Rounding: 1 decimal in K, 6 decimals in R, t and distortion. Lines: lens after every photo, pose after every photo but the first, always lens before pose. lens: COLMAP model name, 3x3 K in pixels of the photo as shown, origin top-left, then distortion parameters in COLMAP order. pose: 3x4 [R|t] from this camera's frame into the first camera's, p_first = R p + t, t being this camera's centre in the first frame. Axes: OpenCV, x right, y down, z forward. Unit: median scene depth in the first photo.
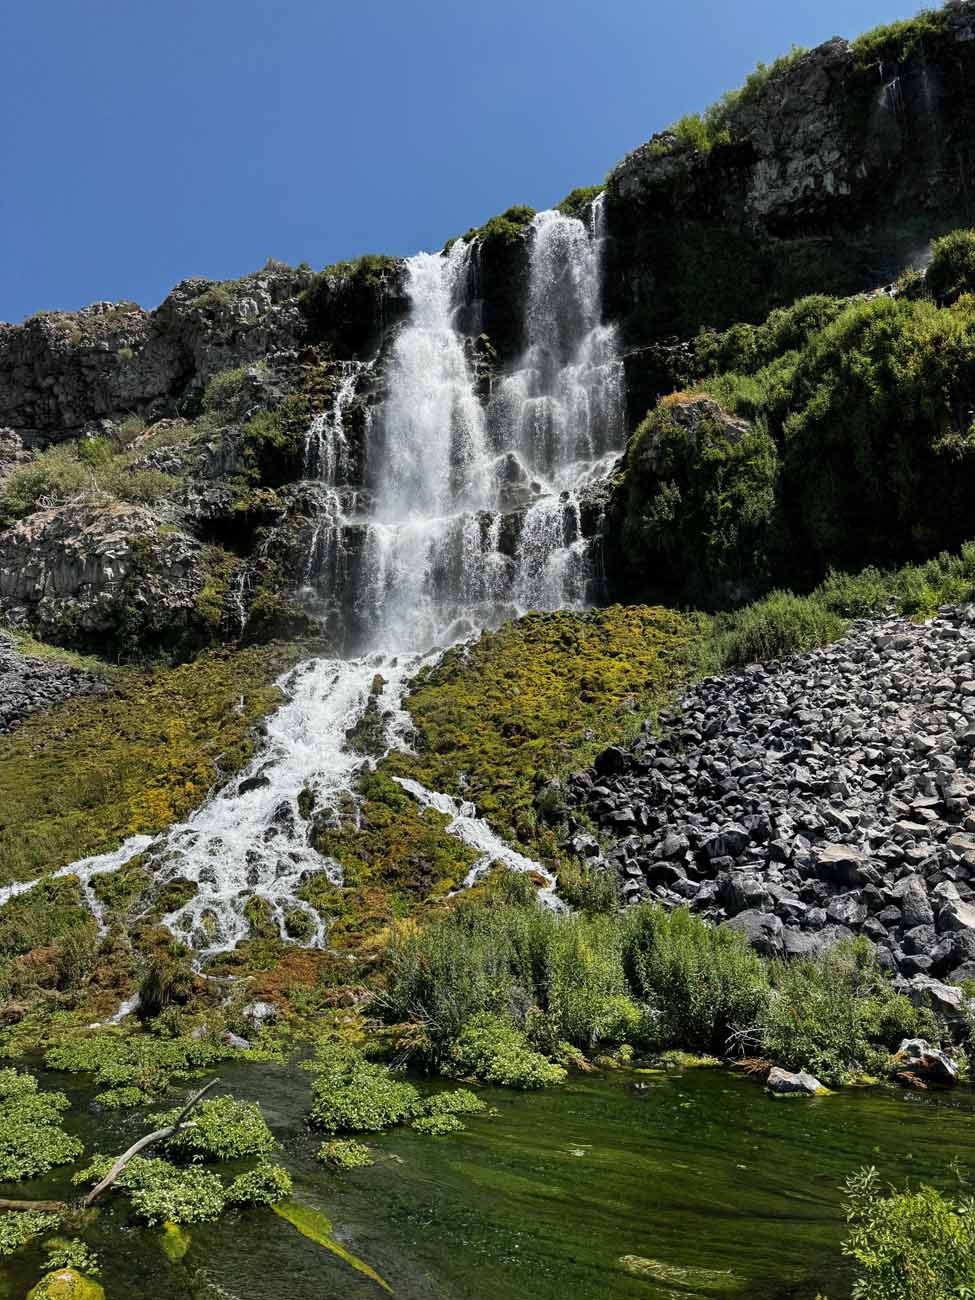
lens RADIAL K [[903.9, 0, 496.8], [0, 903.9, 656.9], [0, 0, 1]] dist [0.065314, -0.080777]
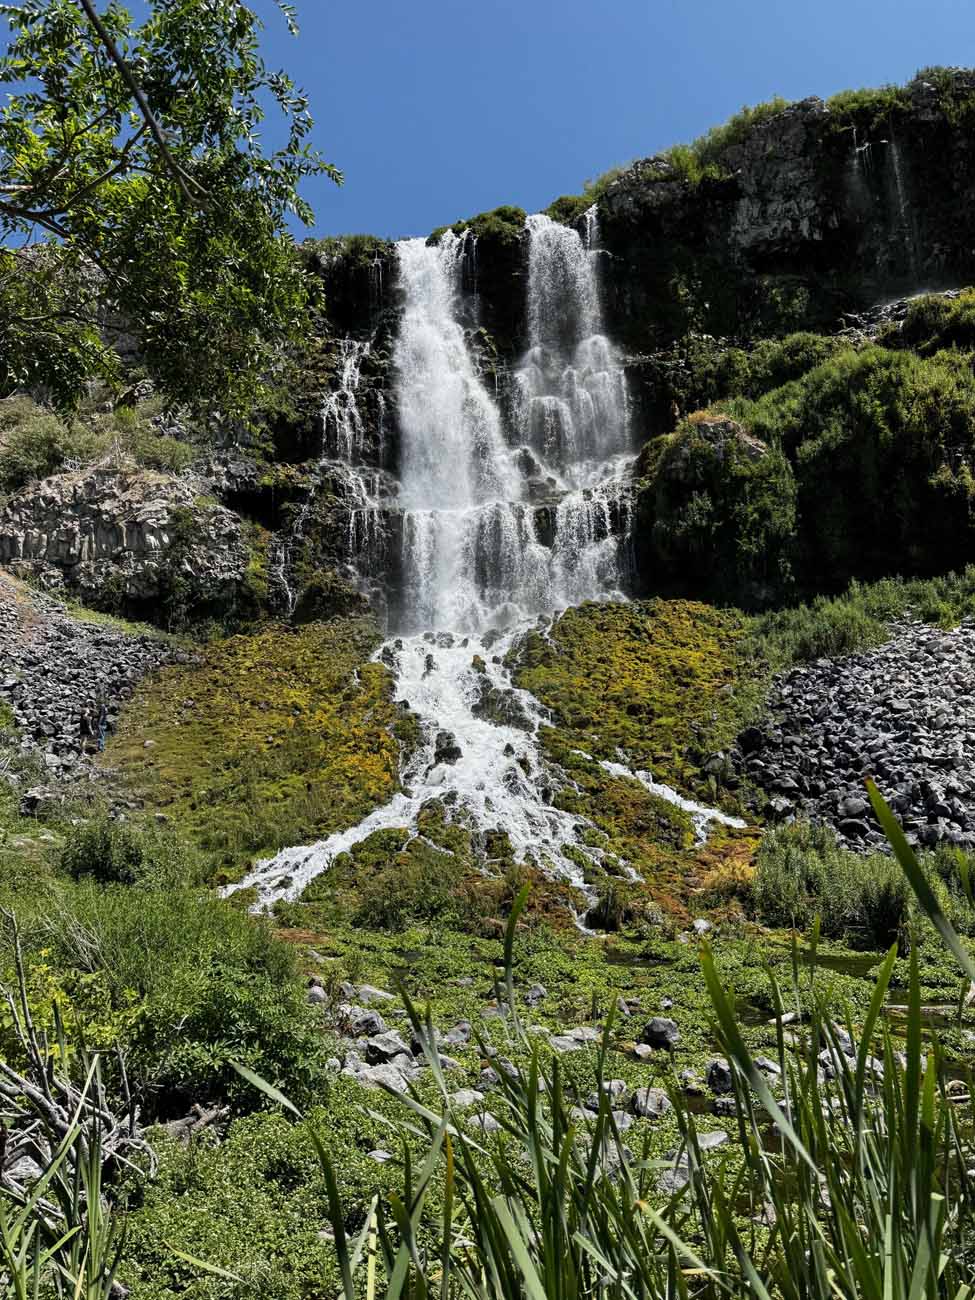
lens RADIAL K [[903.9, 0, 495.4], [0, 903.9, 658.9], [0, 0, 1]] dist [0.065314, -0.080777]
pose [[0.981894, 0.029878, 0.187063, -0.213929], [-0.037227, 0.998662, 0.035897, -0.011144], [-0.185740, -0.042211, 0.981692, -0.065858]]
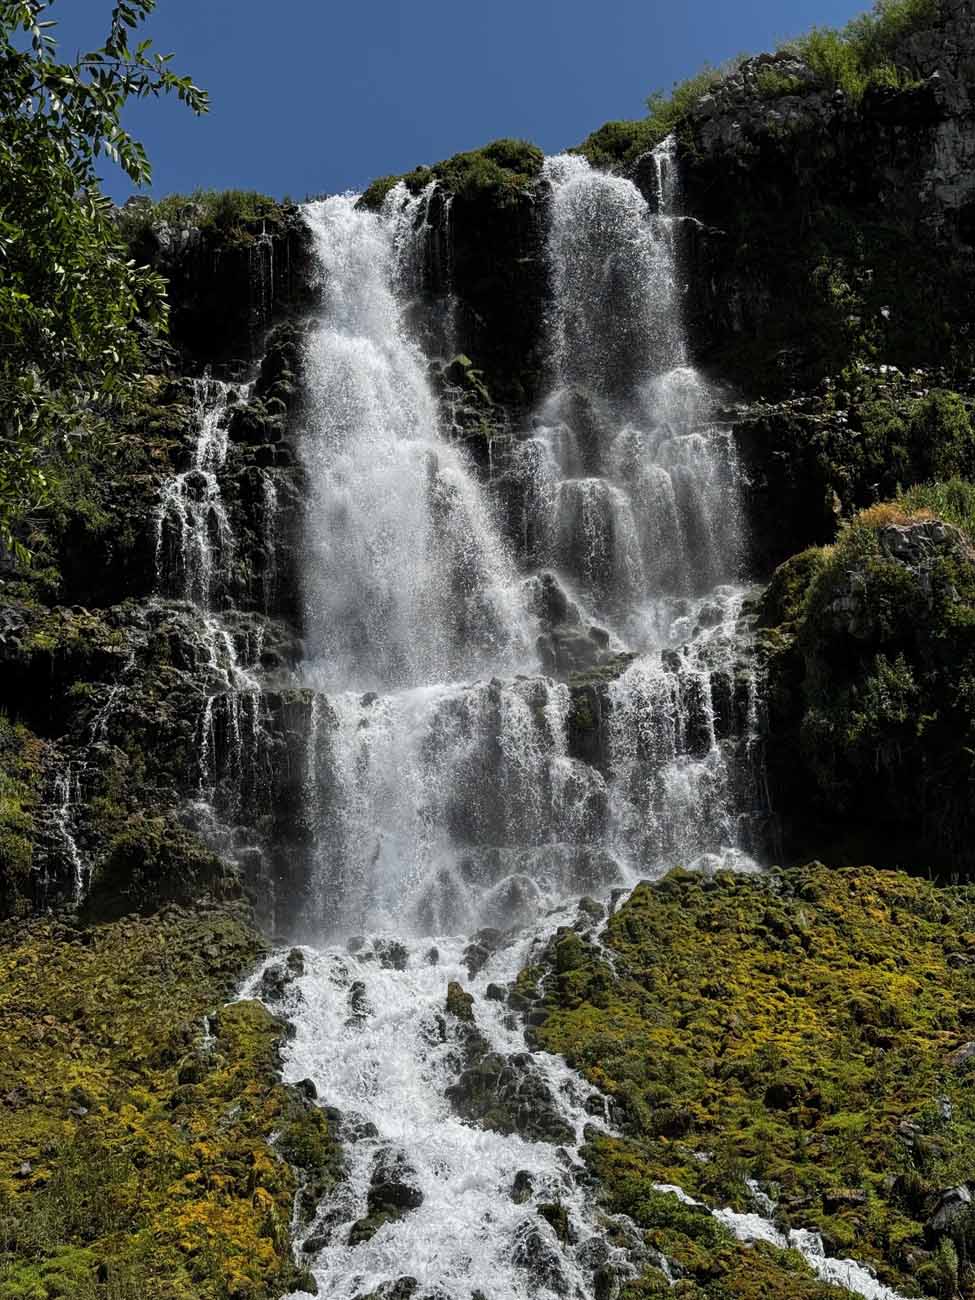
lens RADIAL K [[1804.0, 0, 502.9], [0, 1804.0, 656.5], [0, 0, 1]] dist [0.121713, 0.000000]
pose [[0.981101, 0.055281, 0.185431, -0.214818], [-0.028094, 0.988862, -0.146160, -0.011098], [-0.191446, 0.138188, 0.971727, -0.070831]]
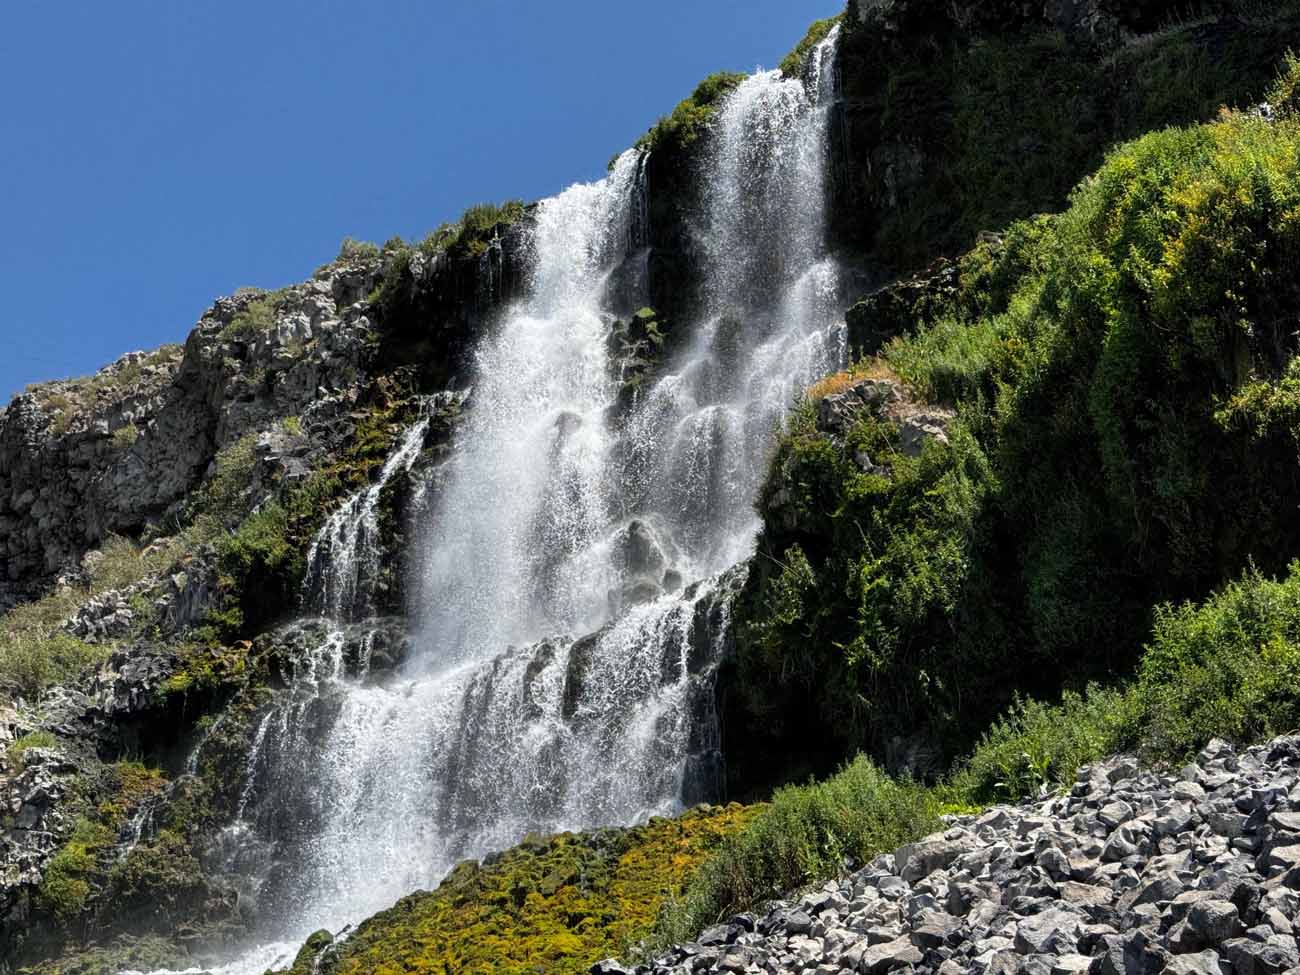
lens RADIAL K [[1804.0, 0, 659.5], [0, 1804.0, 498.5], [0, 0, 1]] dist [0.121713, 0.000000]
pose [[0.953382, -0.138229, -0.268245, 0.306737], [0.074307, 0.969083, -0.235279, 0.007313], [0.292474, 0.204378, 0.934178, 0.032529]]
